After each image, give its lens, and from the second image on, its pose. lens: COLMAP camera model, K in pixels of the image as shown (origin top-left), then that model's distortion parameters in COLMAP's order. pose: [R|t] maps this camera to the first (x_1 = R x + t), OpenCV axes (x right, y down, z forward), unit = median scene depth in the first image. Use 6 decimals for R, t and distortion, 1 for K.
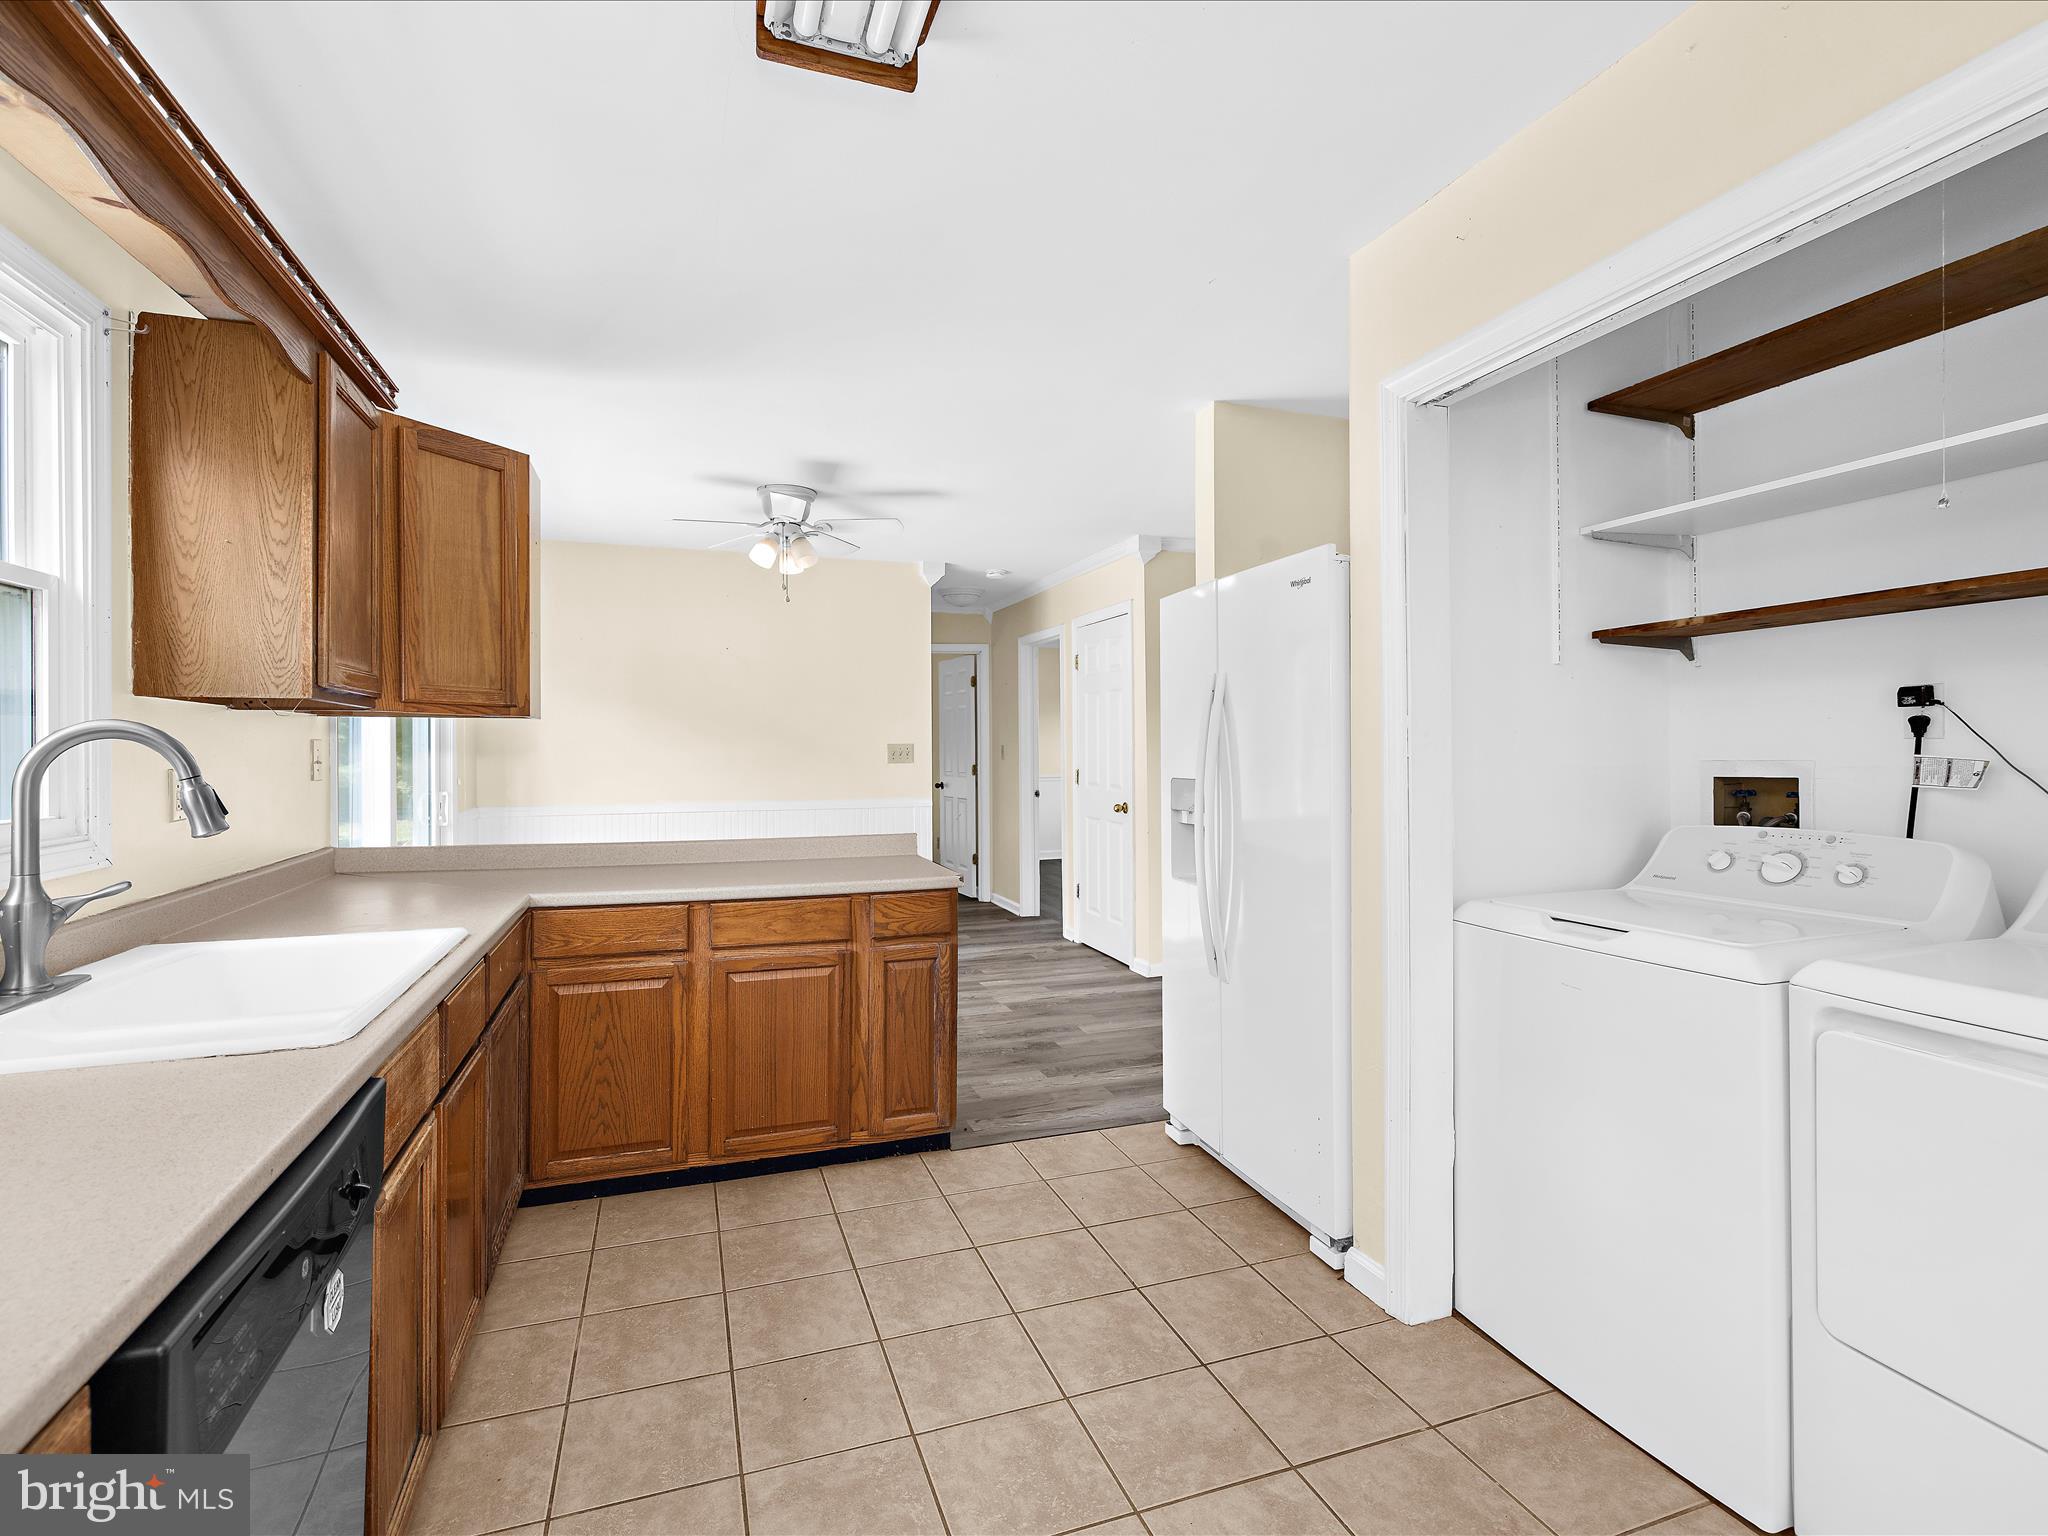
lens RADIAL K [[977.7, 0, 1022.3], [0, 977.7, 758.2], [0, 0, 1]] dist [-0.001082, 0.000520]
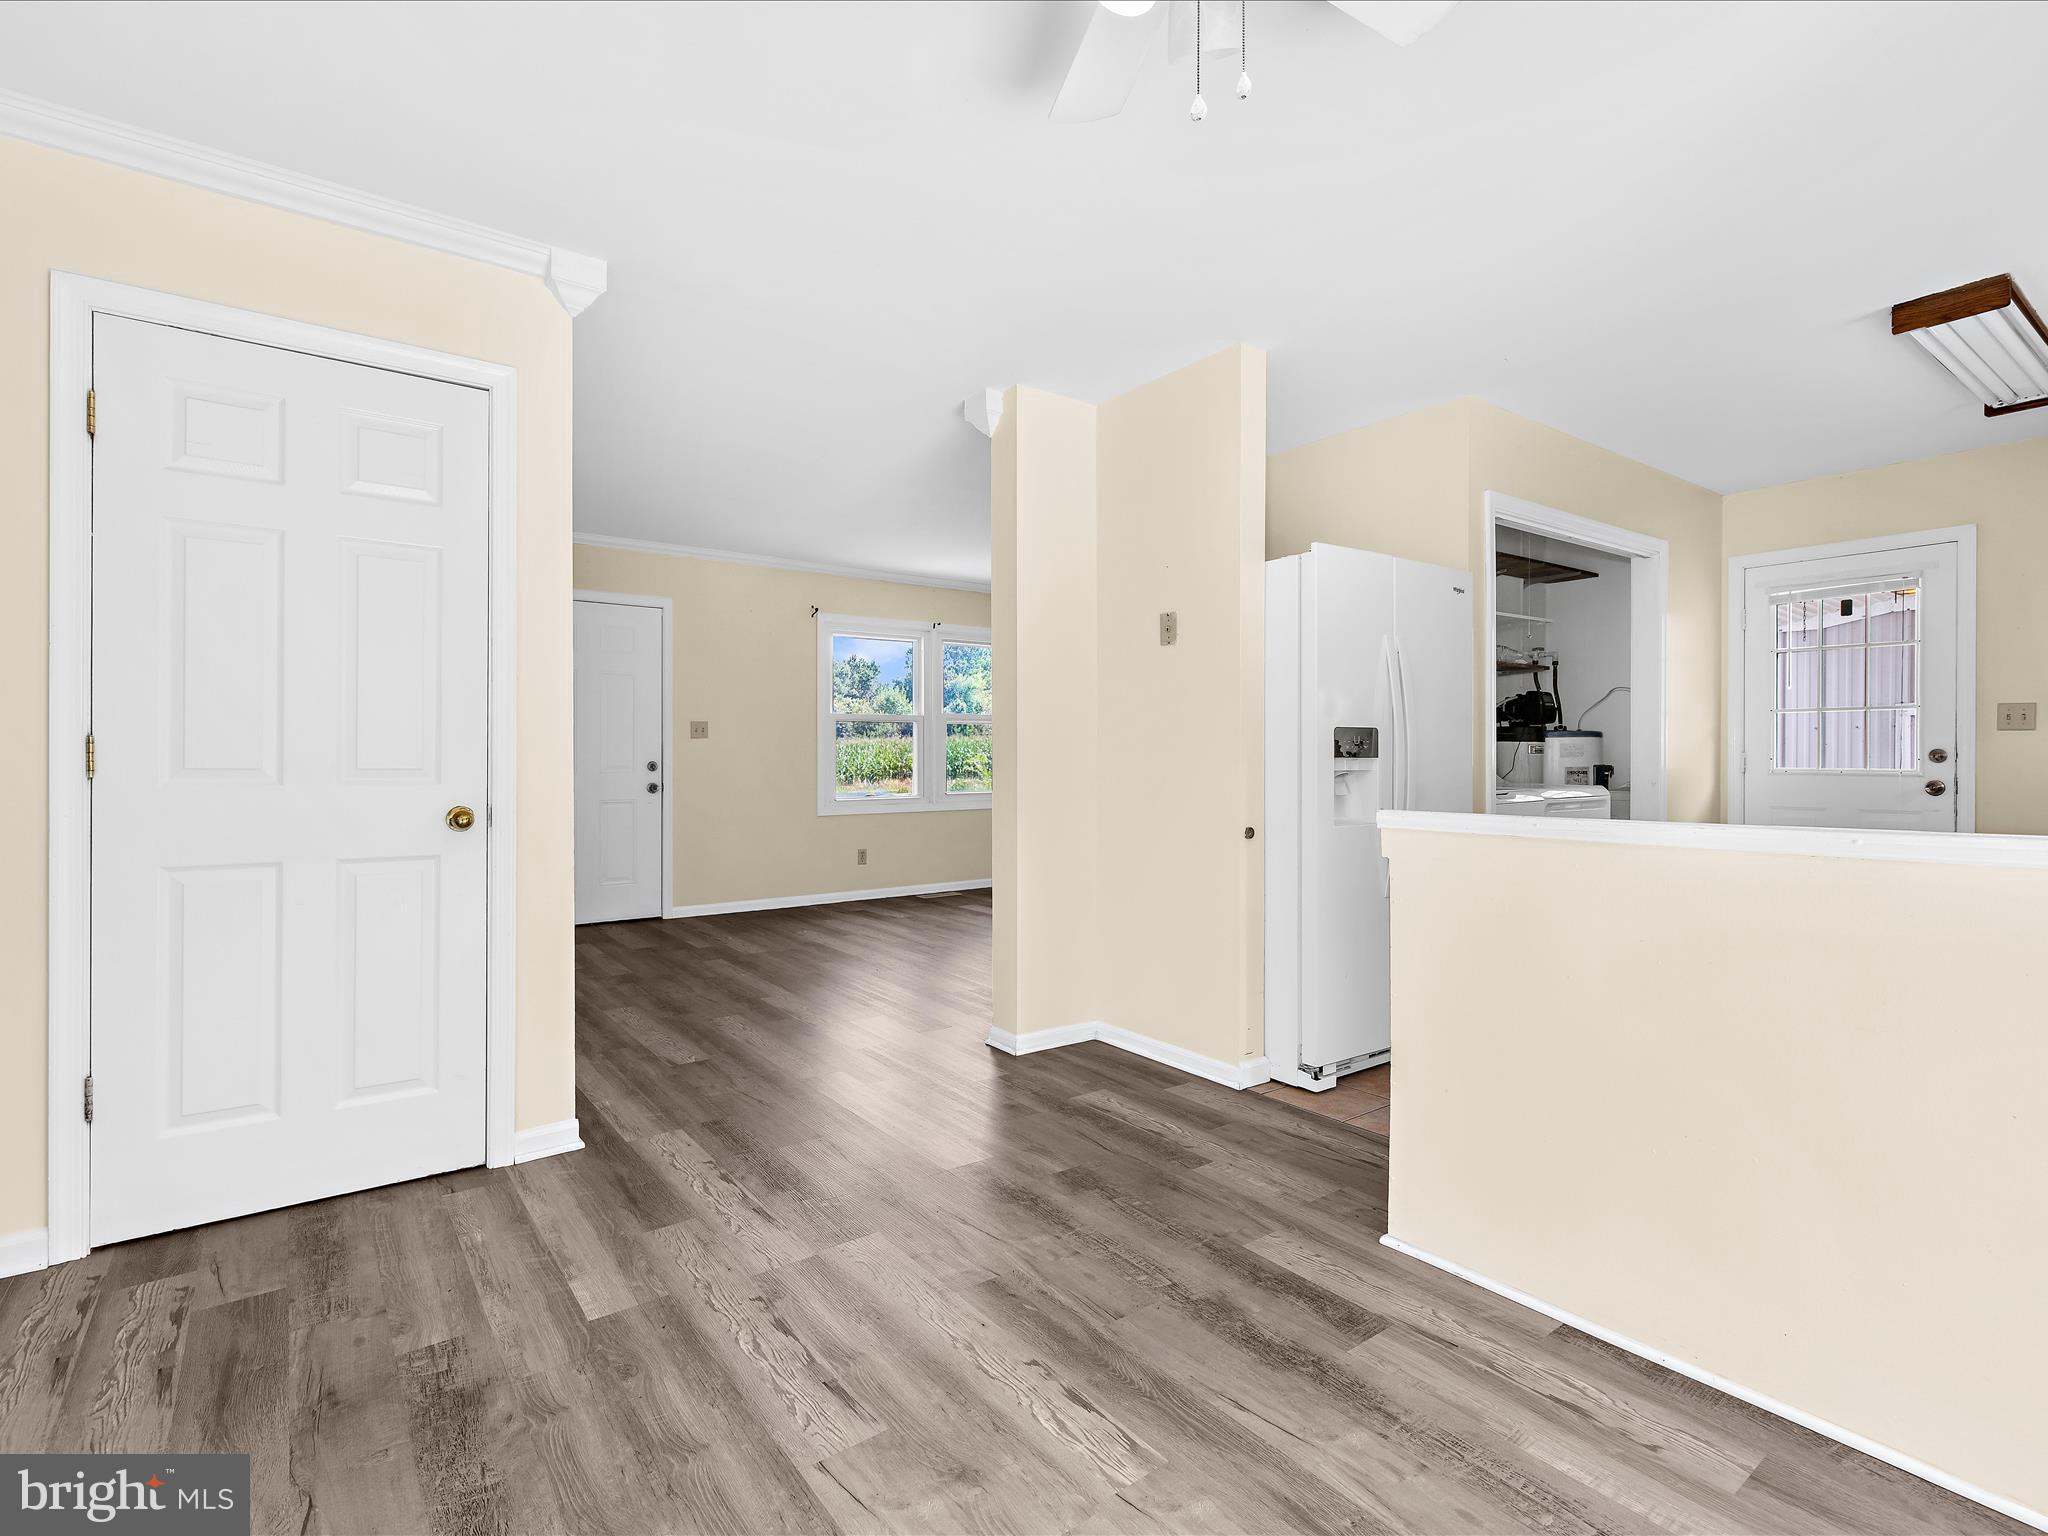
lens RADIAL K [[977.7, 0, 1022.3], [0, 977.7, 758.2], [0, 0, 1]] dist [-0.001082, 0.000520]
pose [[-0.283535, -0.000961, 0.958962, -0.593905], [0.009525, 0.999947, 0.003818, 0.037221], [-0.958915, 0.010217, -0.283511, 1.312701]]
